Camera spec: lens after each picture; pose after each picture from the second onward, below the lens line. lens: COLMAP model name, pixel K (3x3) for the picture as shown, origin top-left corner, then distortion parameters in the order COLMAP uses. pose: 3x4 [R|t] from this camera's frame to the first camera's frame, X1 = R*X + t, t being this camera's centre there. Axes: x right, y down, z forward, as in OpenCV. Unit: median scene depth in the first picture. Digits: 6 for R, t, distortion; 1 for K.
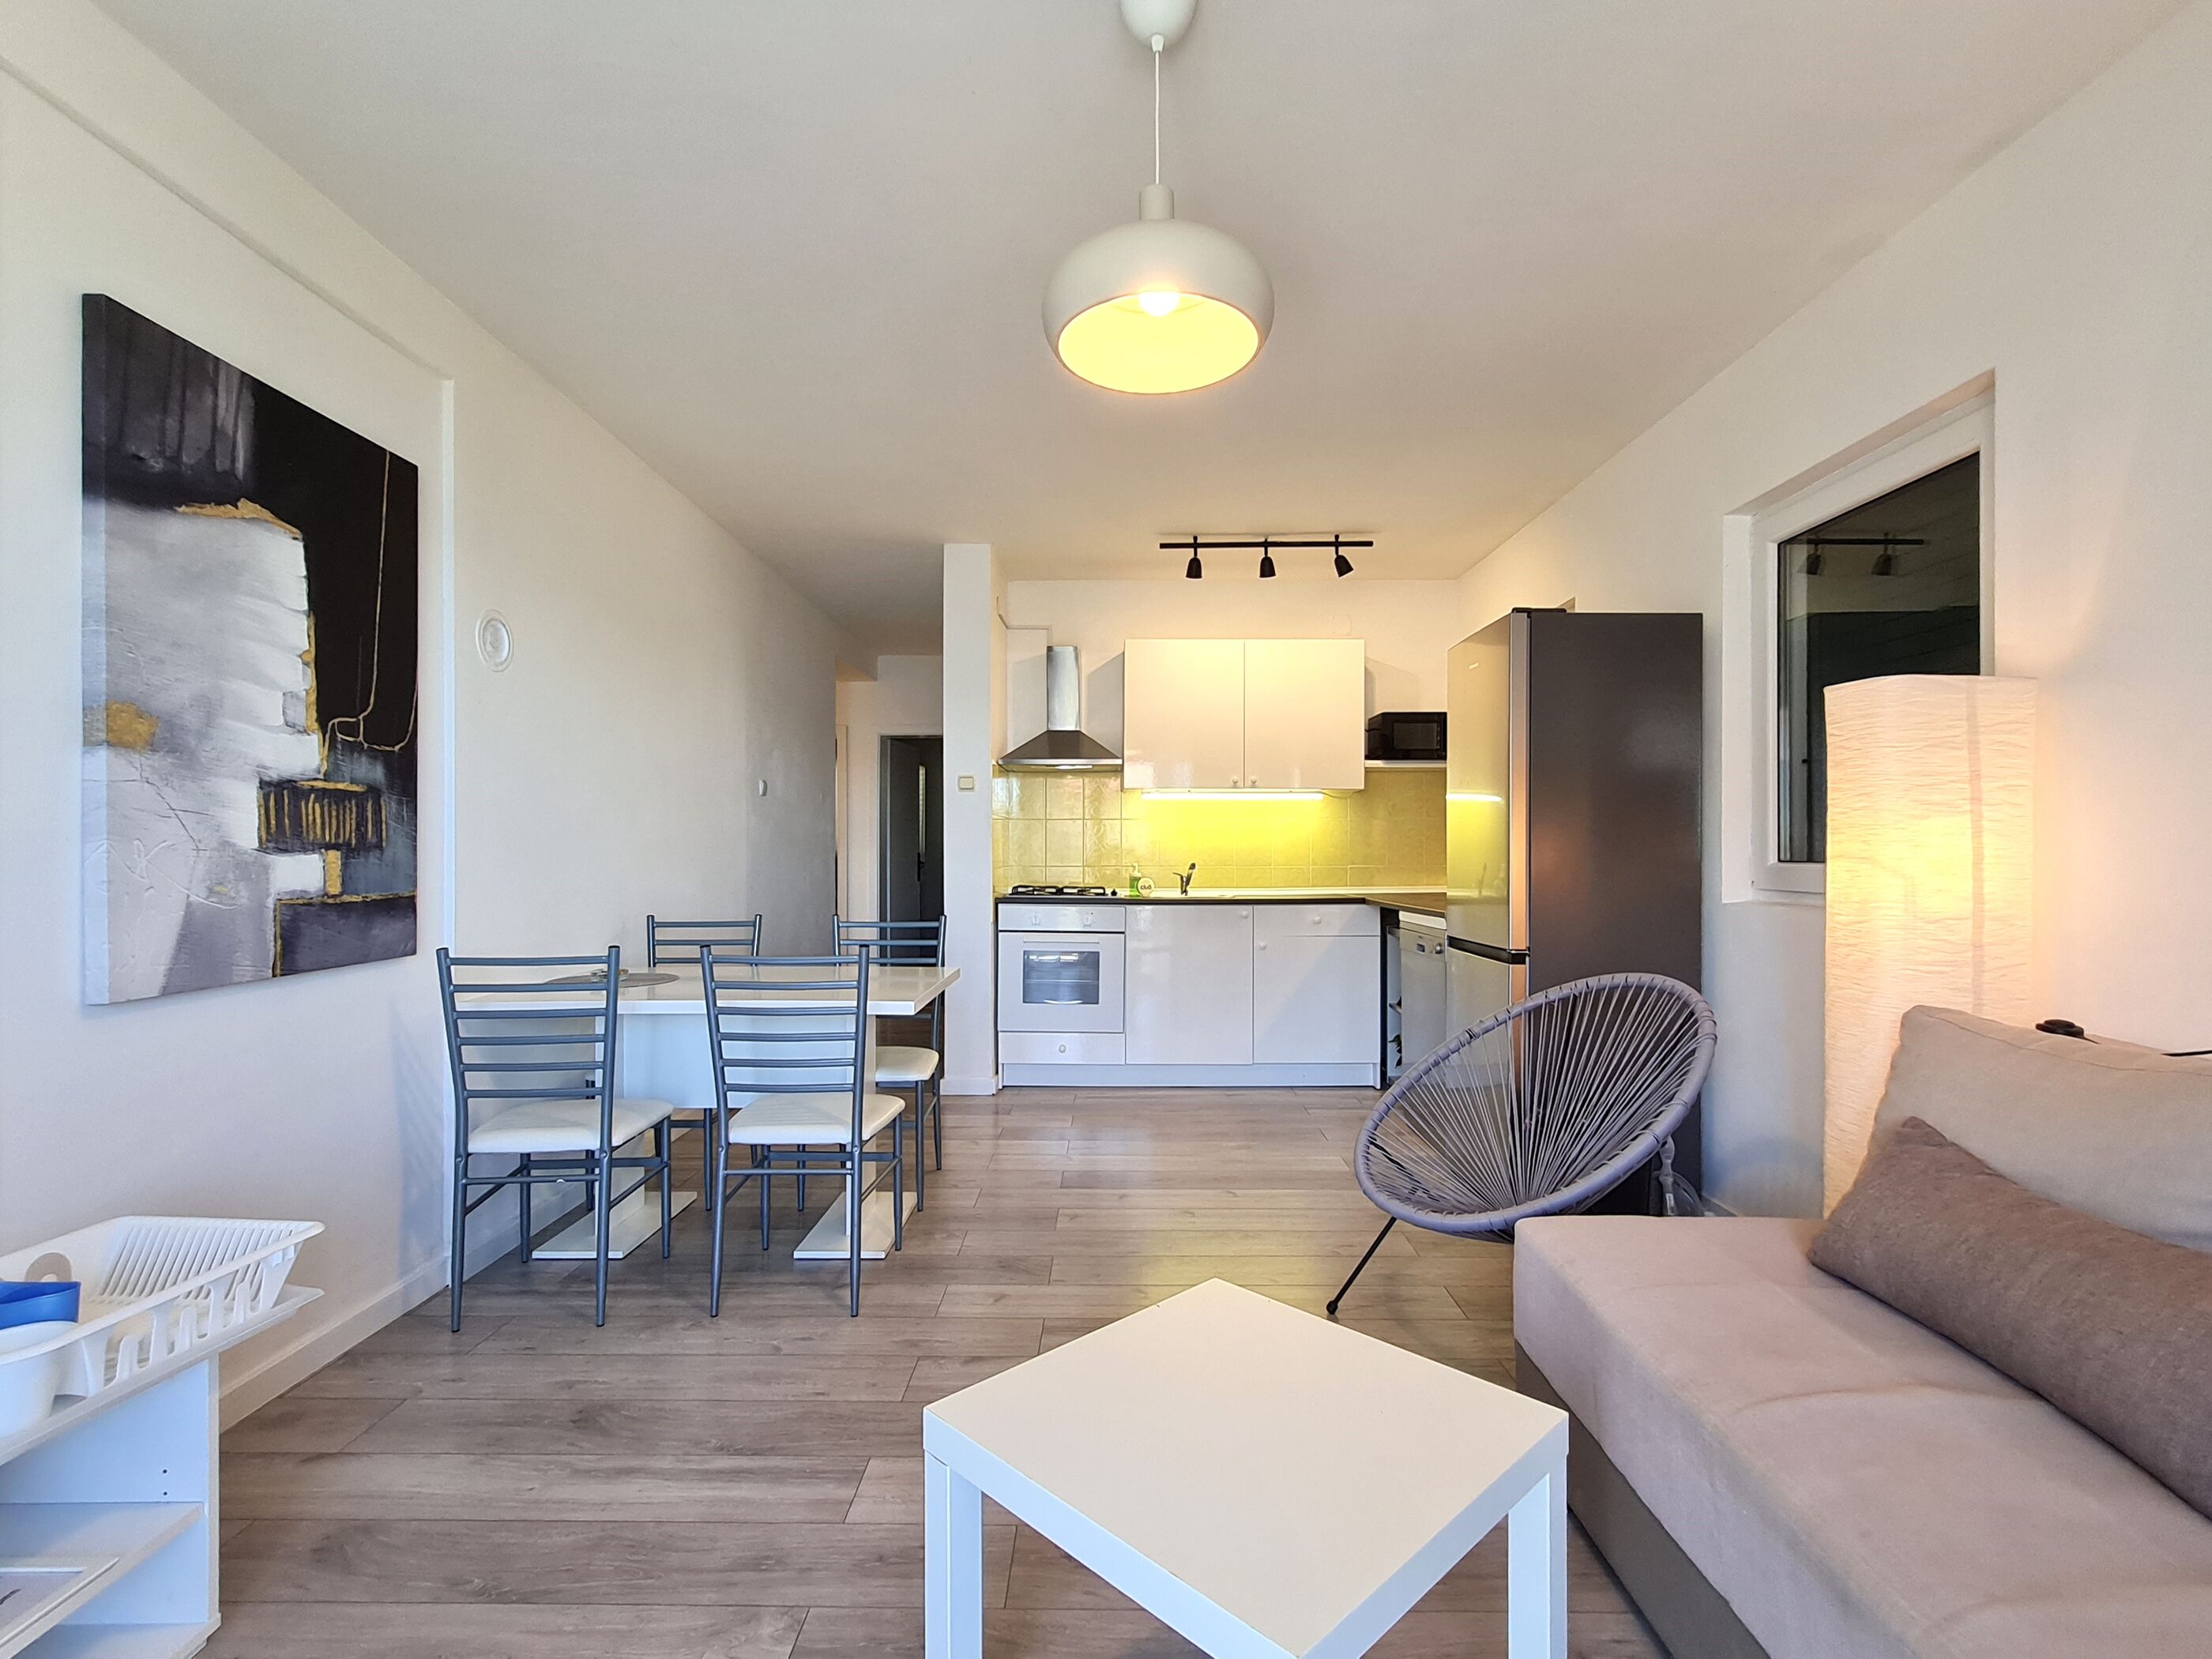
lens RADIAL K [[1038.5, 0, 1106.9], [0, 1038.5, 850.8], [0, 0, 1]] dist [0.000198, 0.000053]
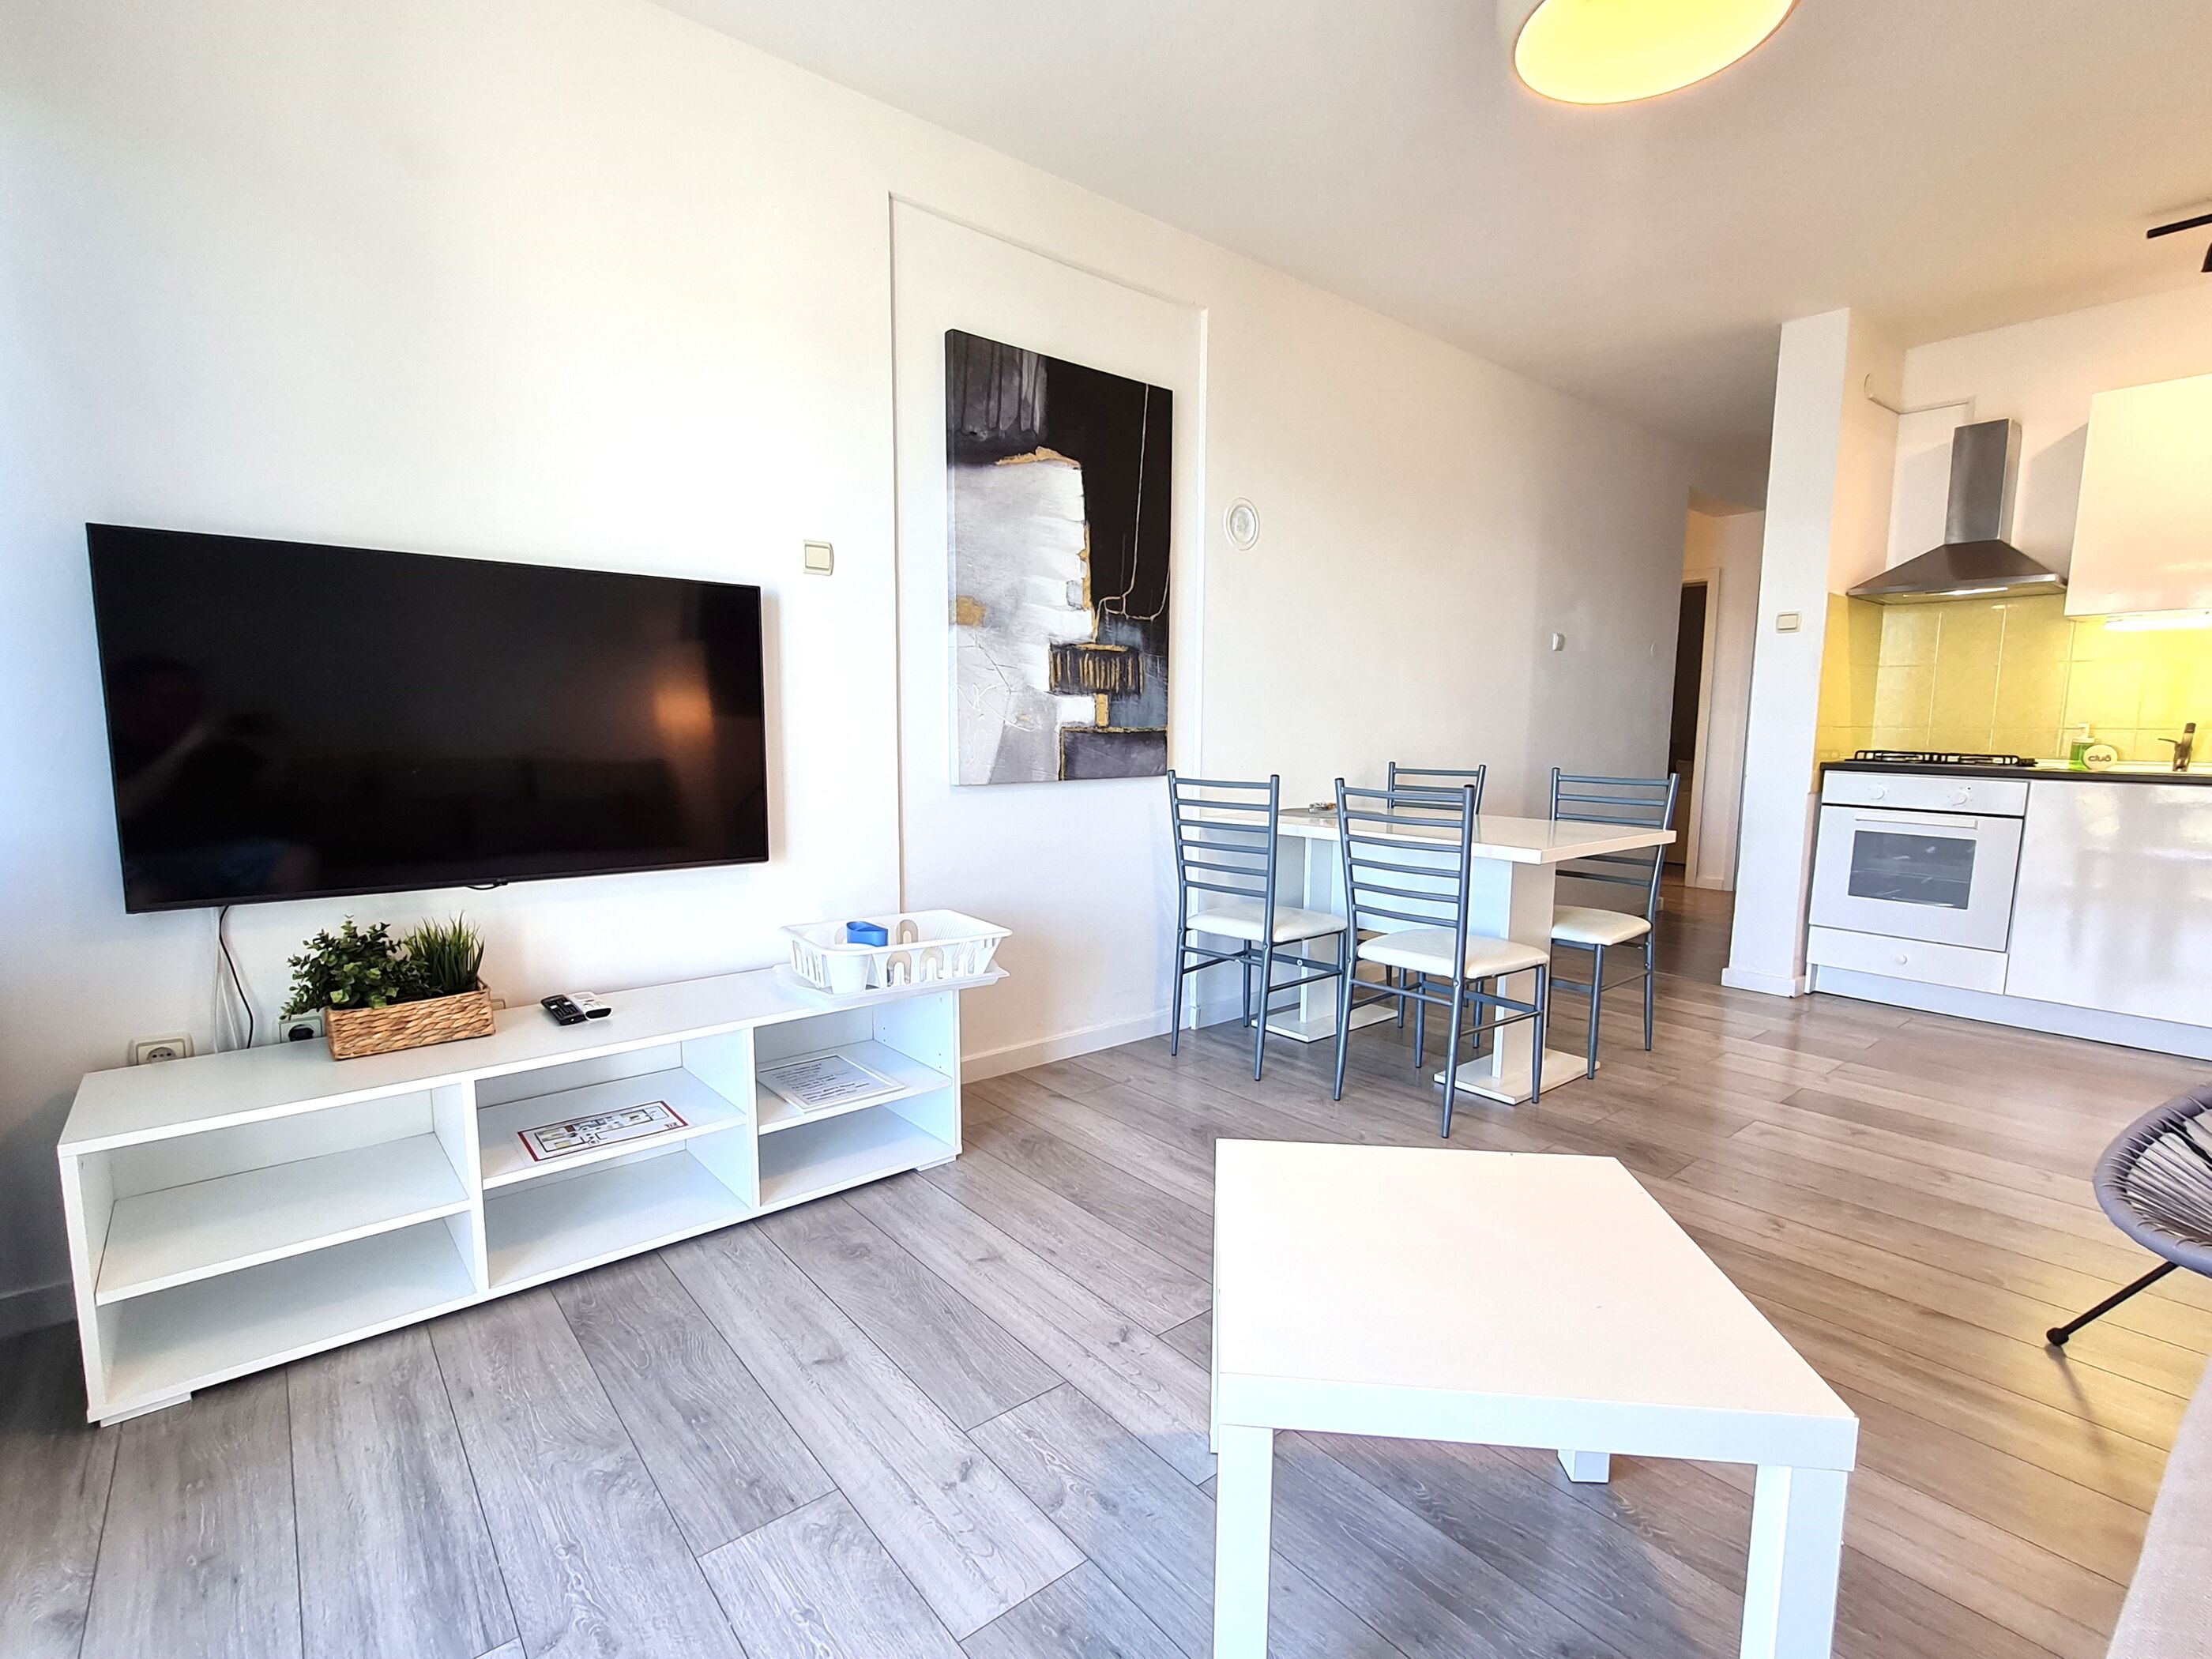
lens RADIAL K [[1038.5, 0, 1106.9], [0, 1038.5, 850.8], [0, 0, 1]] dist [0.000198, 0.000053]
pose [[0.643400, 0.099756, -0.759002, 0.335025], [-0.007320, 0.992230, 0.124205, 0.034264], [0.765495, -0.074358, 0.639131, 0.094021]]
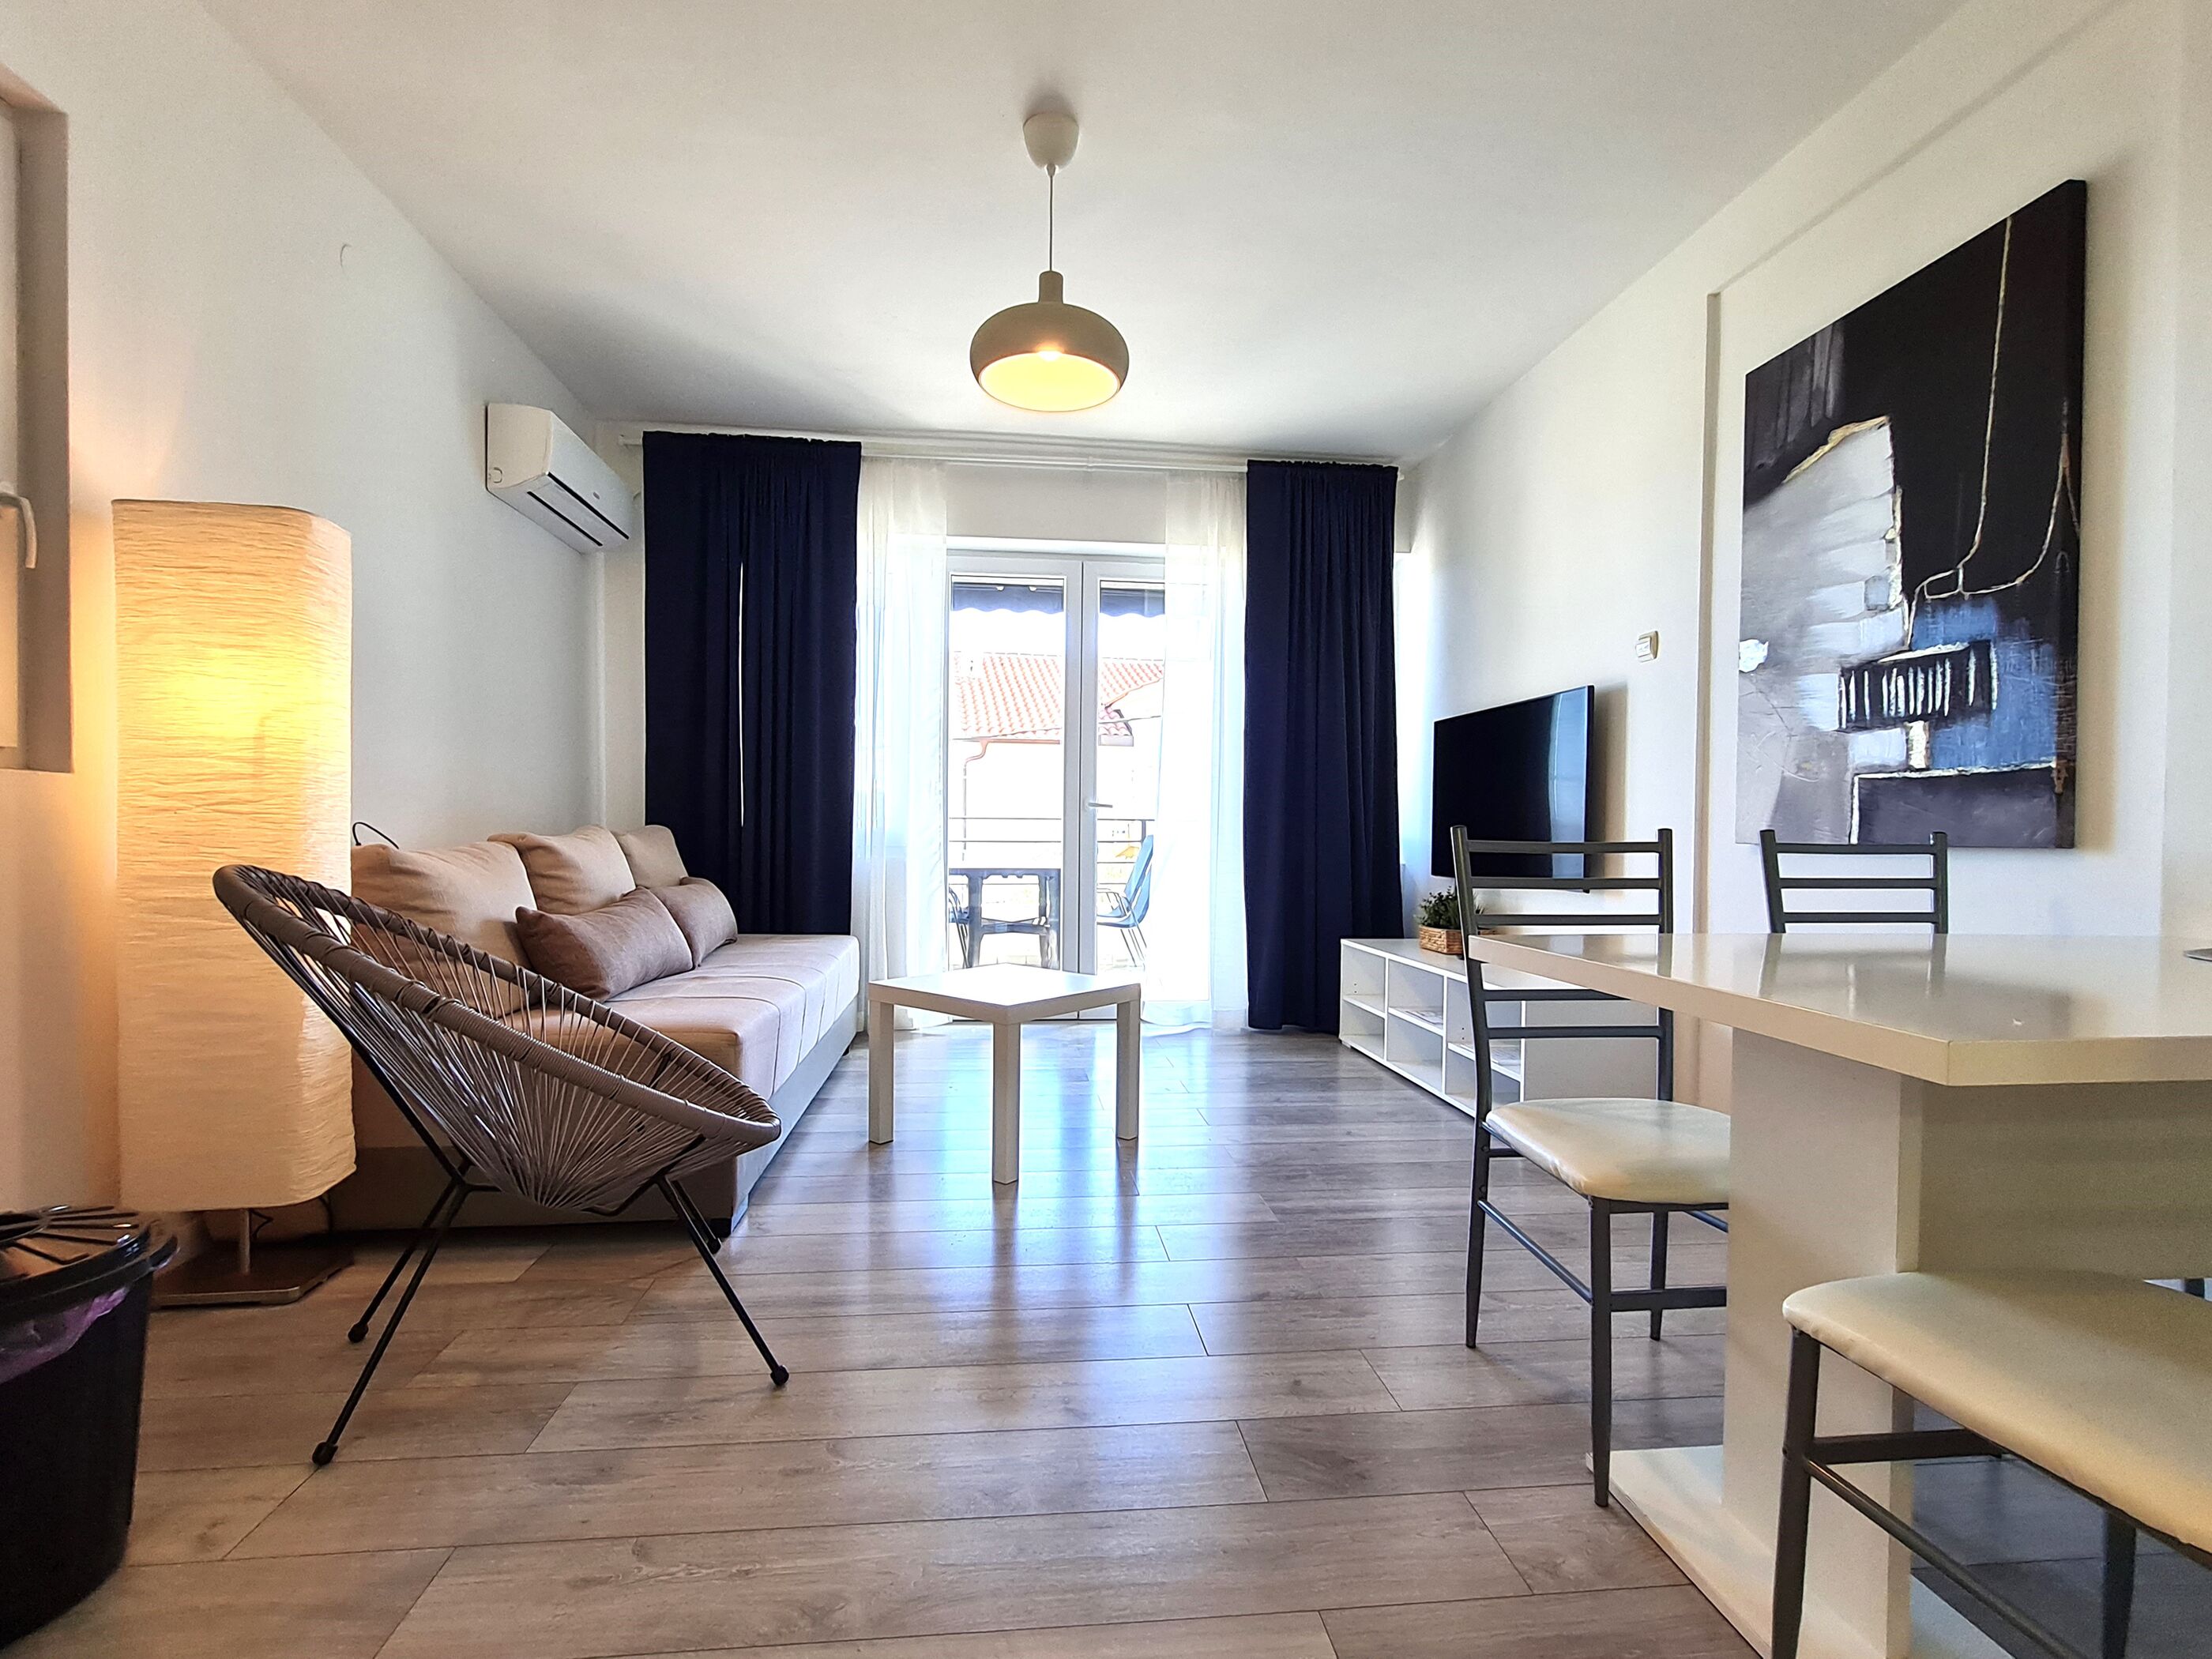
lens RADIAL K [[1038.5, 0, 1106.9], [0, 1038.5, 850.8], [0, 0, 1]] dist [0.000198, 0.000053]
pose [[-0.993262, -0.006239, -0.115718, 0.099225], [-0.008628, 0.999760, 0.020153, 0.102894], [0.115565, 0.021016, -0.993078, 1.824580]]
